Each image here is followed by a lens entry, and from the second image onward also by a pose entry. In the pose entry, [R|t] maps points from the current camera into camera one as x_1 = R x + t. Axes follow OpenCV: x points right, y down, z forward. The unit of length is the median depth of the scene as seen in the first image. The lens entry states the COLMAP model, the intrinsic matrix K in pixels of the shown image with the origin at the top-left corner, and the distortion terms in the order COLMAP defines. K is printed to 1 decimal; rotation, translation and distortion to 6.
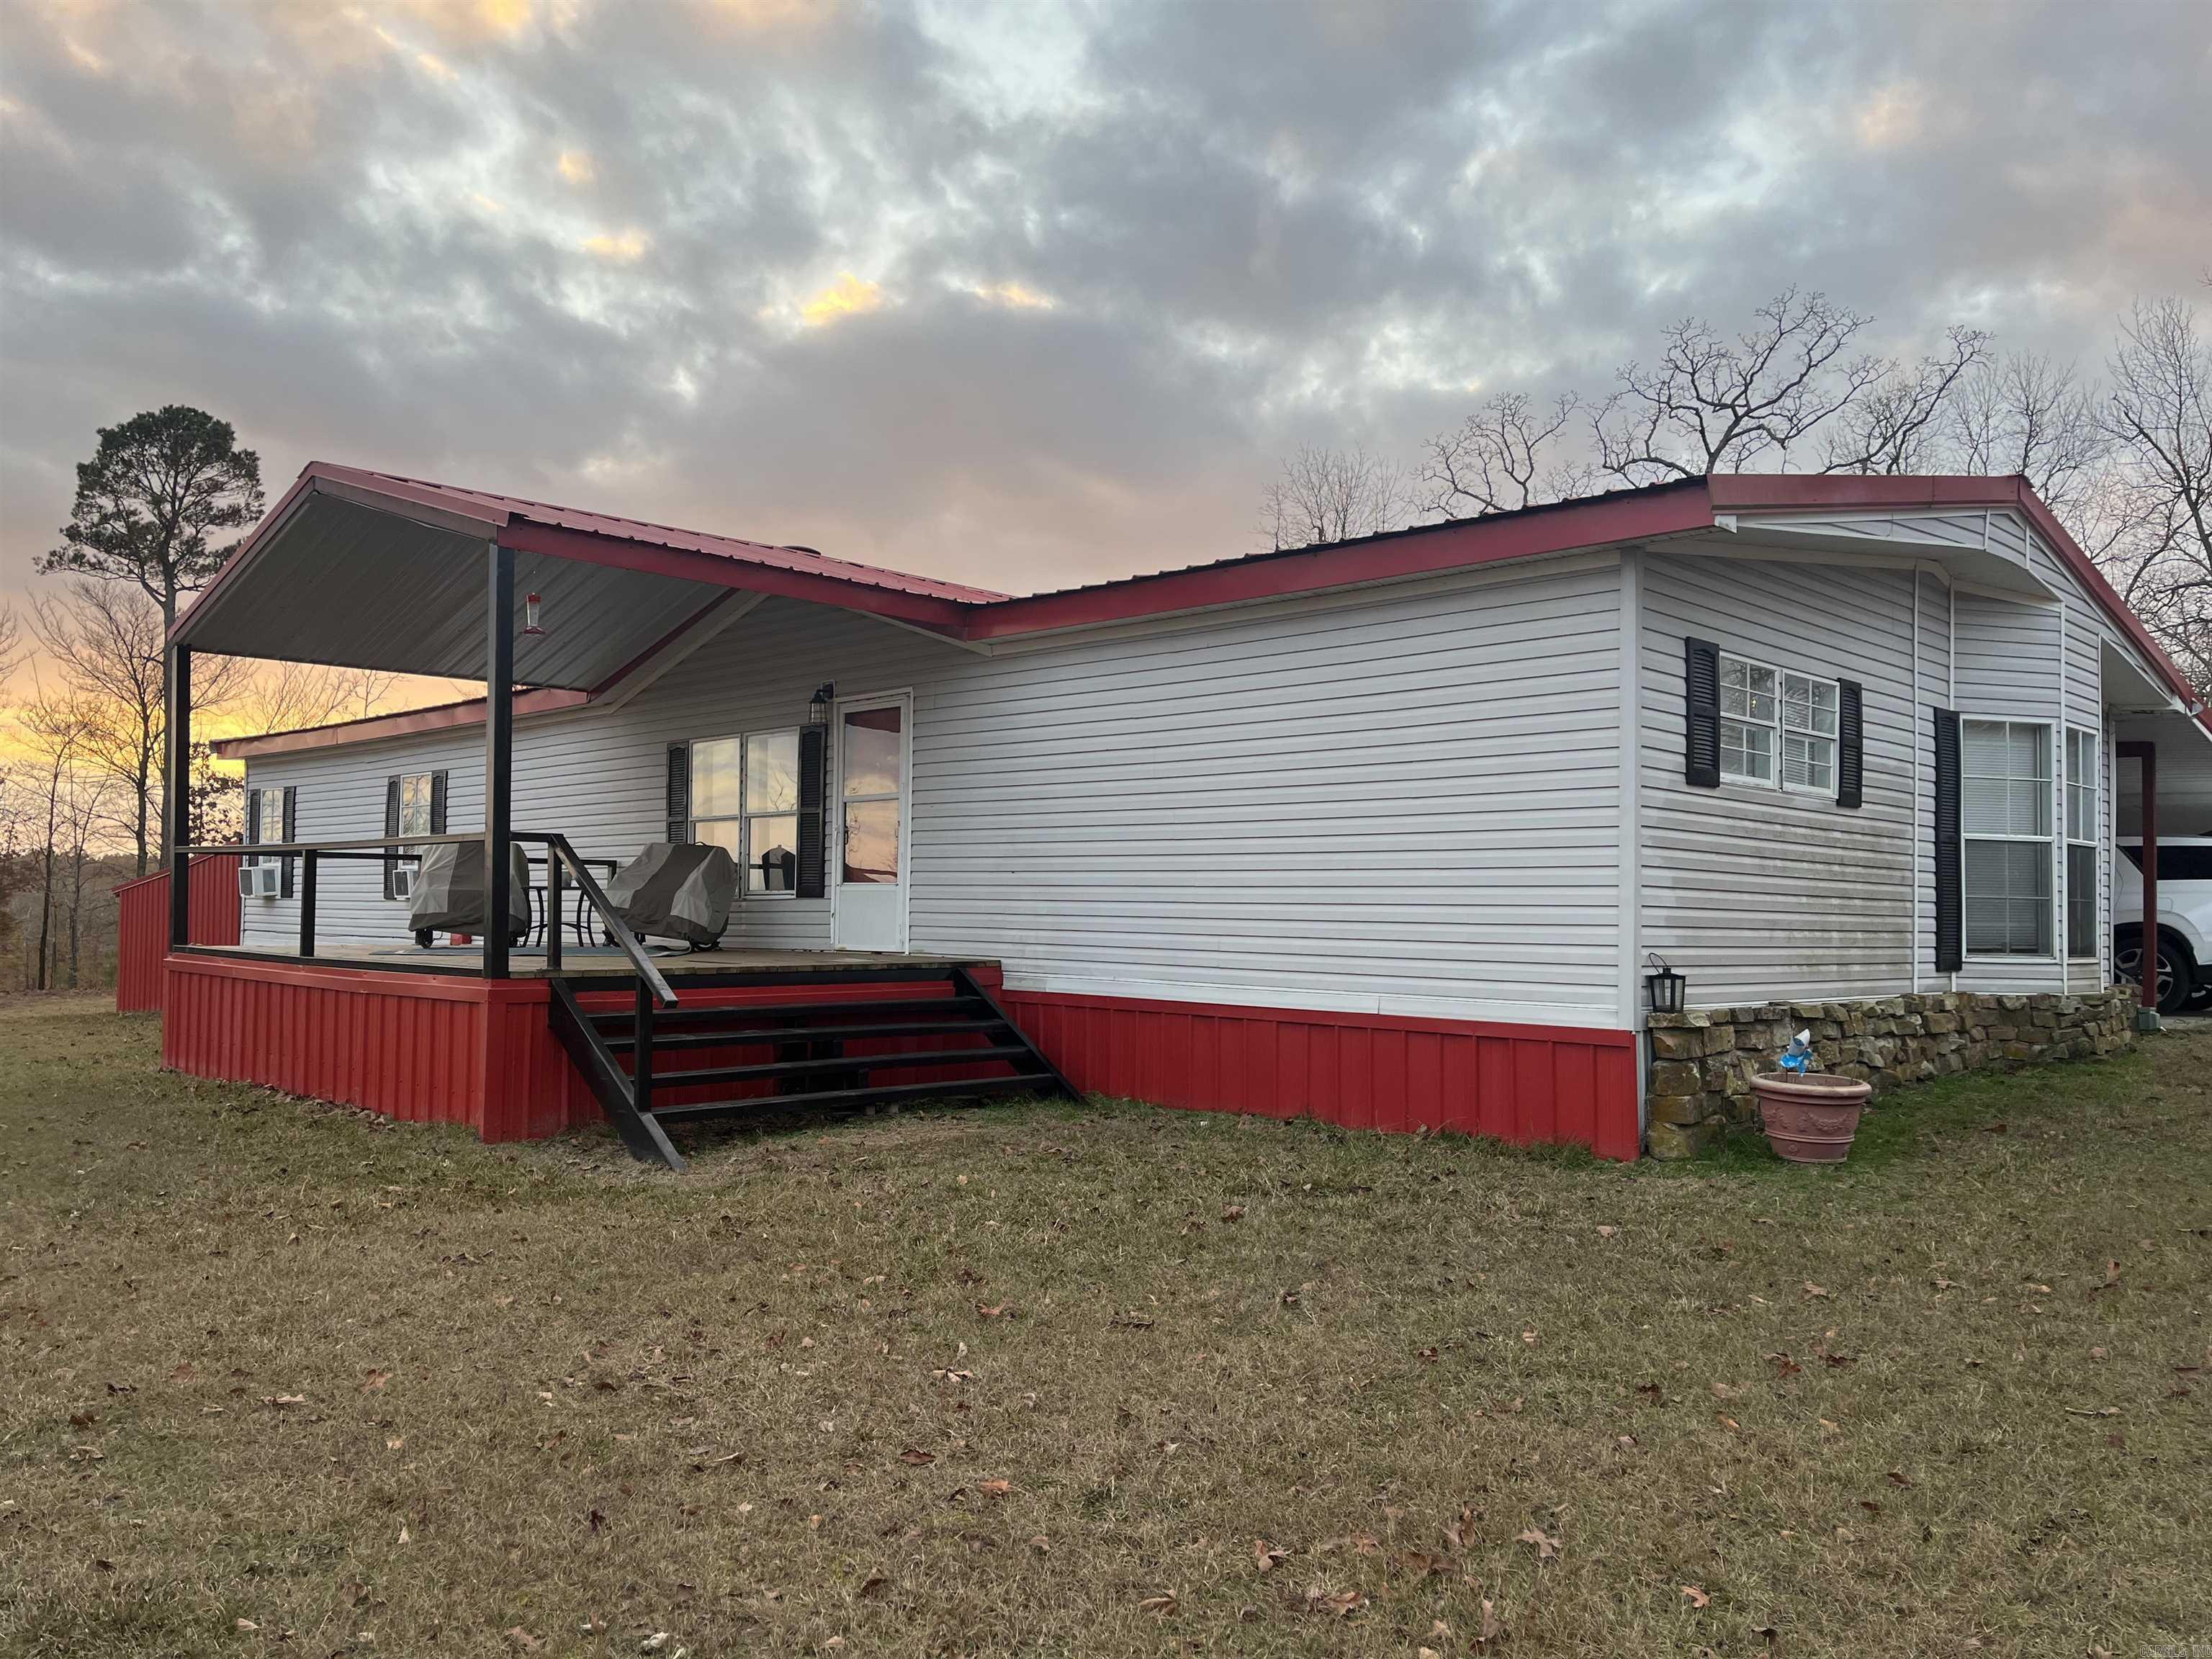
lens RADIAL K [[1687.4, 0, 1135.1], [0, 1687.4, 826.3], [0, 0, 1]] dist [0.078684, -0.091901]
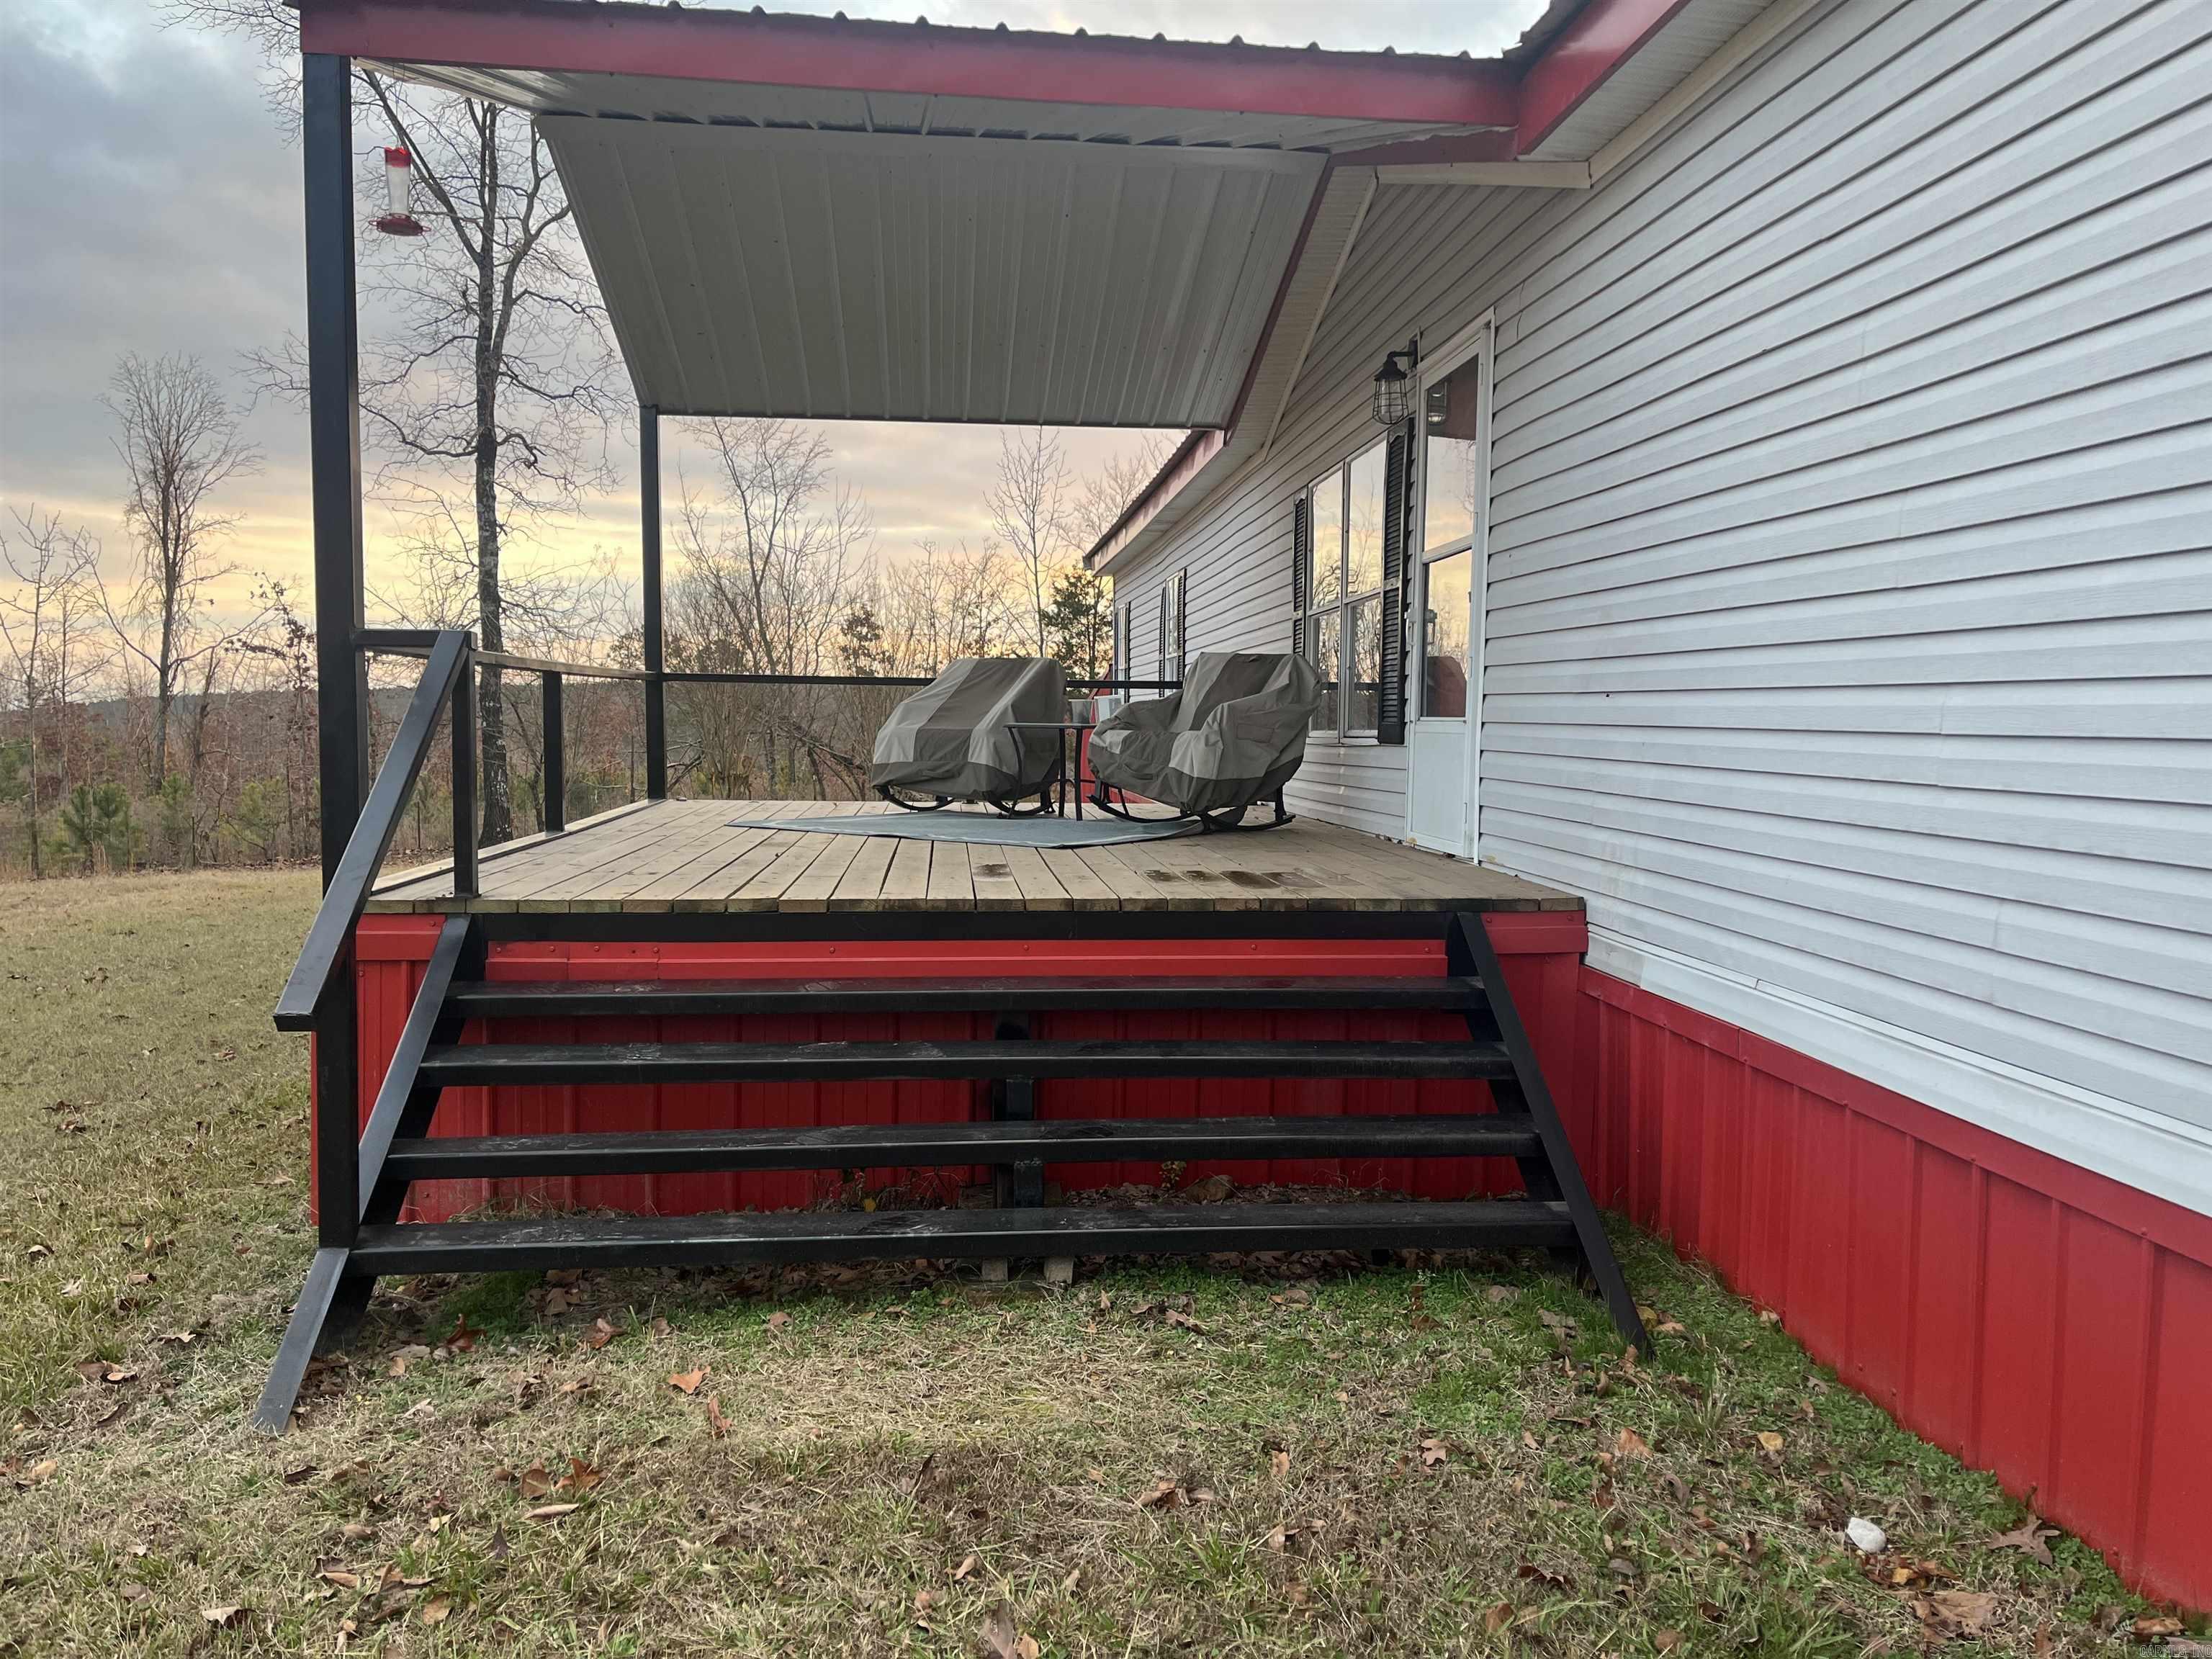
lens RADIAL K [[1687.4, 0, 1135.1], [0, 1687.4, 826.3], [0, 0, 1]] dist [0.078684, -0.091901]
pose [[0.760587, 0.038984, -0.648064, 0.106839], [0.026789, 0.995461, 0.091321, 0.016241], [0.648683, -0.086819, 0.756091, 0.552890]]
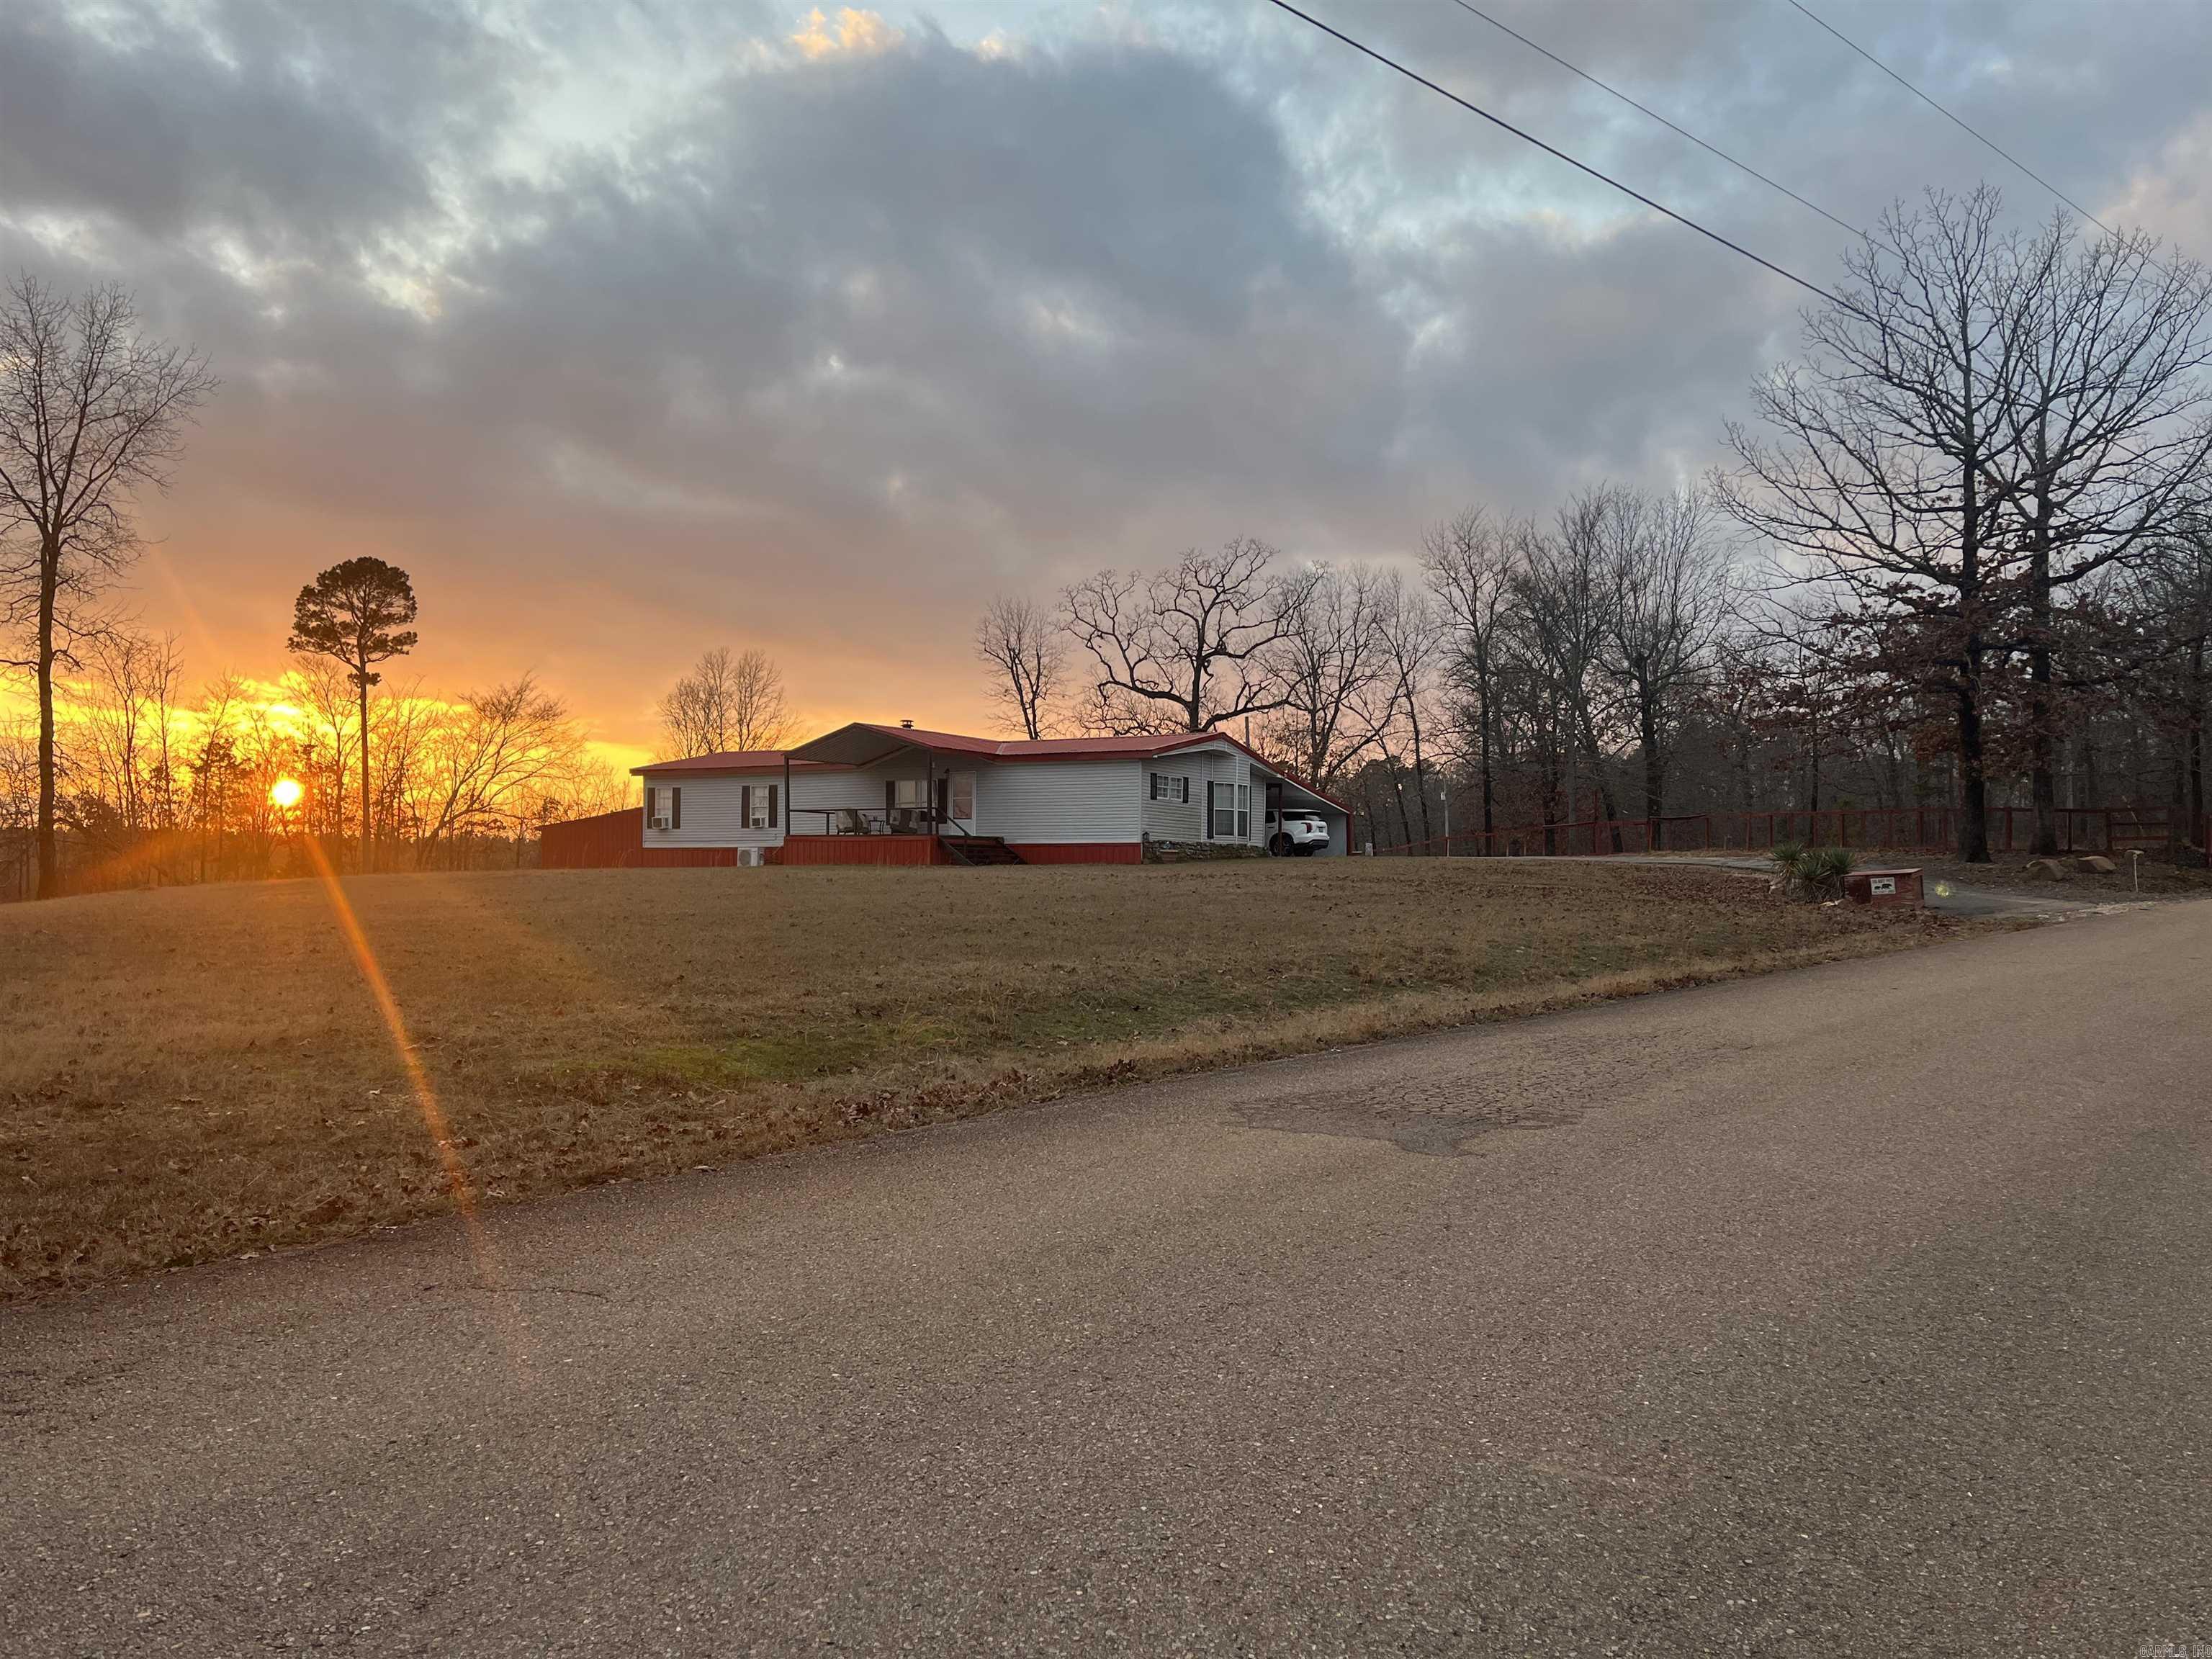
lens RADIAL K [[1687.4, 0, 1135.1], [0, 1687.4, 826.3], [0, 0, 1]] dist [0.078684, -0.091901]
pose [[0.970823, 0.001862, 0.239791, -0.791738], [-0.007382, 0.999728, 0.022122, -0.044900], [-0.239684, -0.023247, 0.970573, -3.284736]]
